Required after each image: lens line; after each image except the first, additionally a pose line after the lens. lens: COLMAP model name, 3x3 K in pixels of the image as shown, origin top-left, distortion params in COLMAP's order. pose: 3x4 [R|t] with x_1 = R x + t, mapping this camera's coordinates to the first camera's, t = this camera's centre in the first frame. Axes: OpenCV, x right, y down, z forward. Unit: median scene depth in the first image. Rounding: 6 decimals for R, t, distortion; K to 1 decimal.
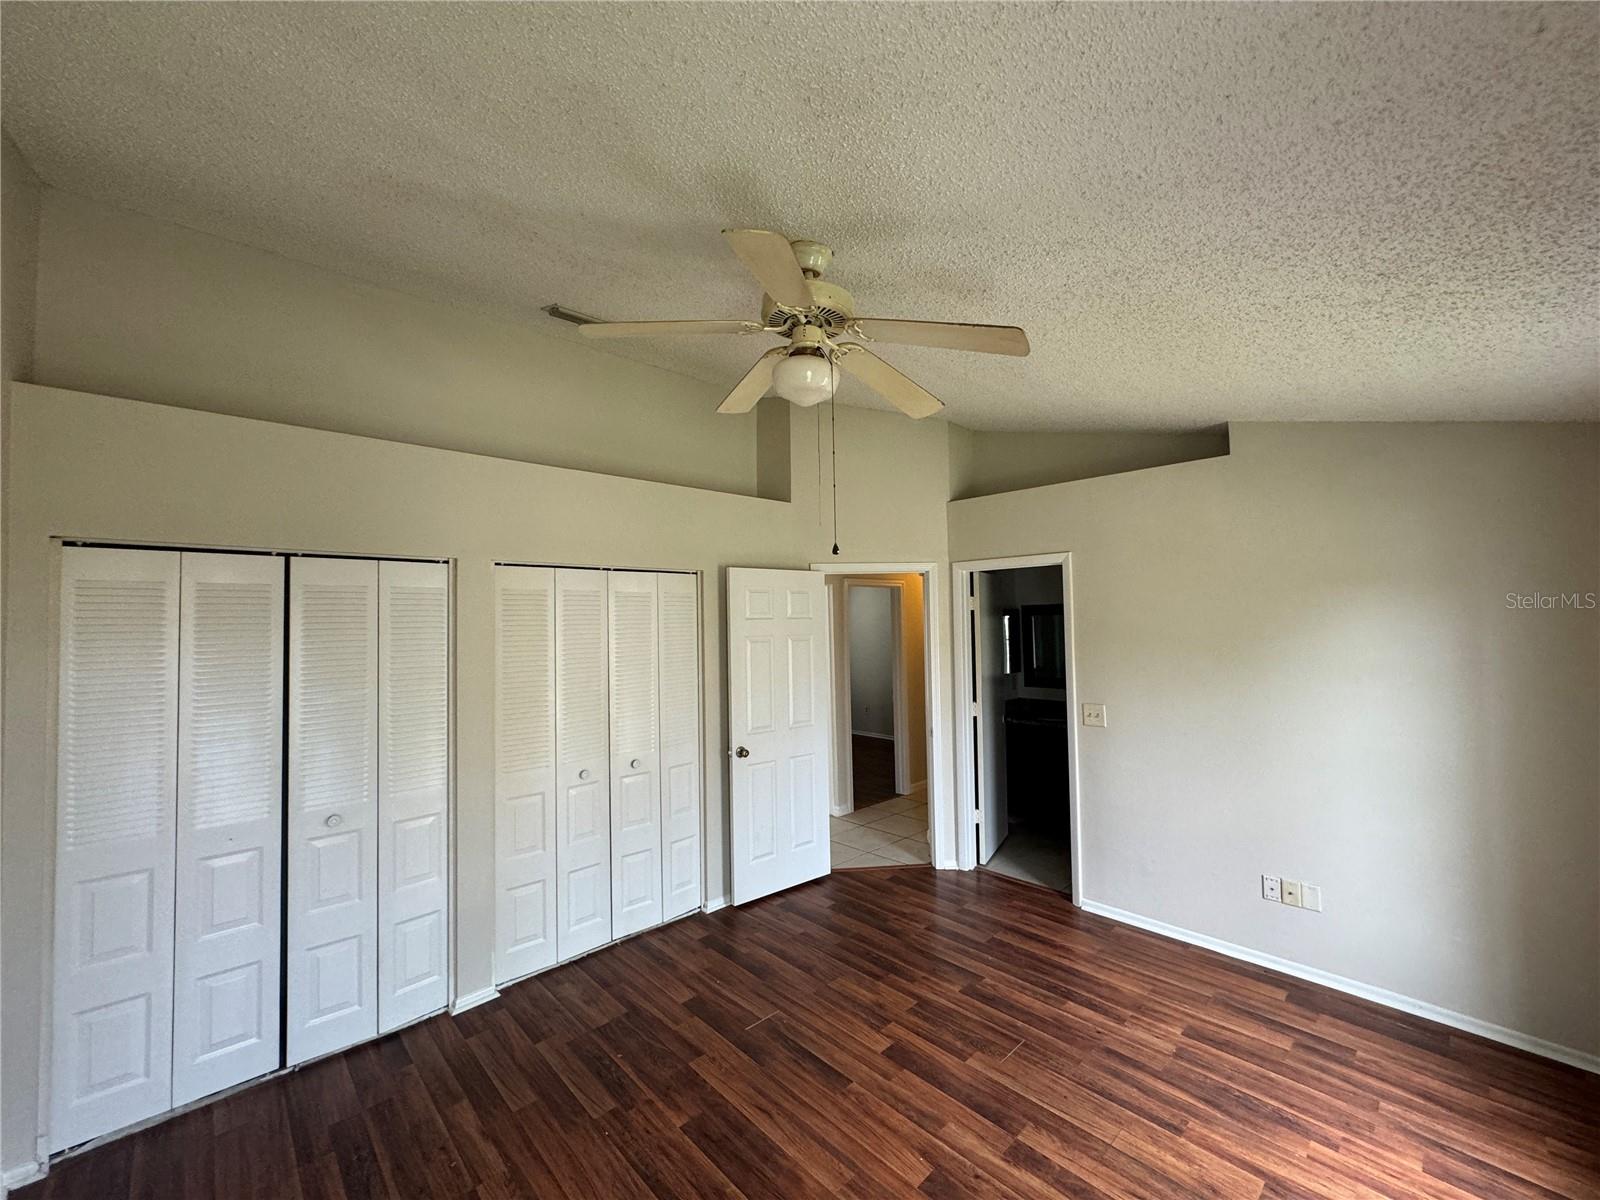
lens RADIAL K [[641.2, 0, 799.3], [0, 641.2, 601.6], [0, 0, 1]] dist [-0.000454, -0.000021]
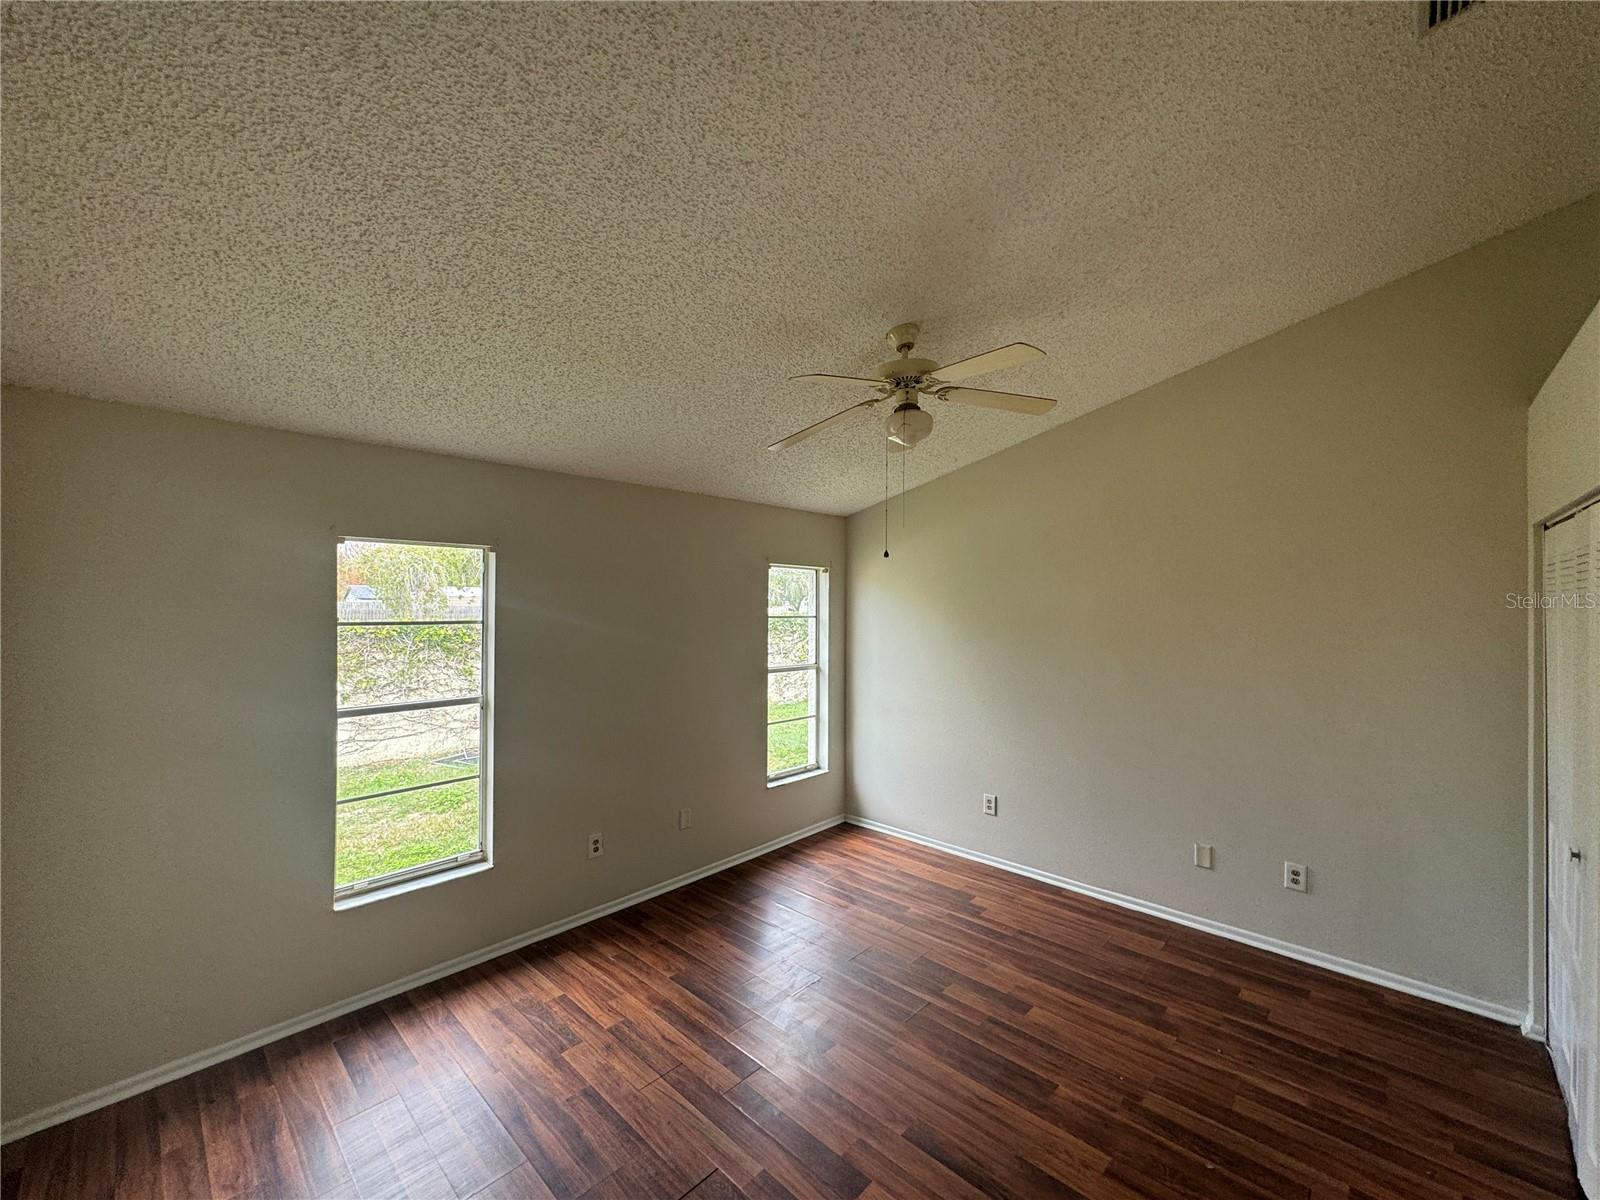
lens RADIAL K [[641.2, 0, 800.3], [0, 641.2, 603.3], [0, 0, 1]] dist [-0.000454, -0.000021]
pose [[-0.997915, 0.011476, -0.063513, 0.282524], [0.013748, 0.999277, -0.035447, 0.066173], [0.063060, -0.036246, -0.997351, 1.988152]]
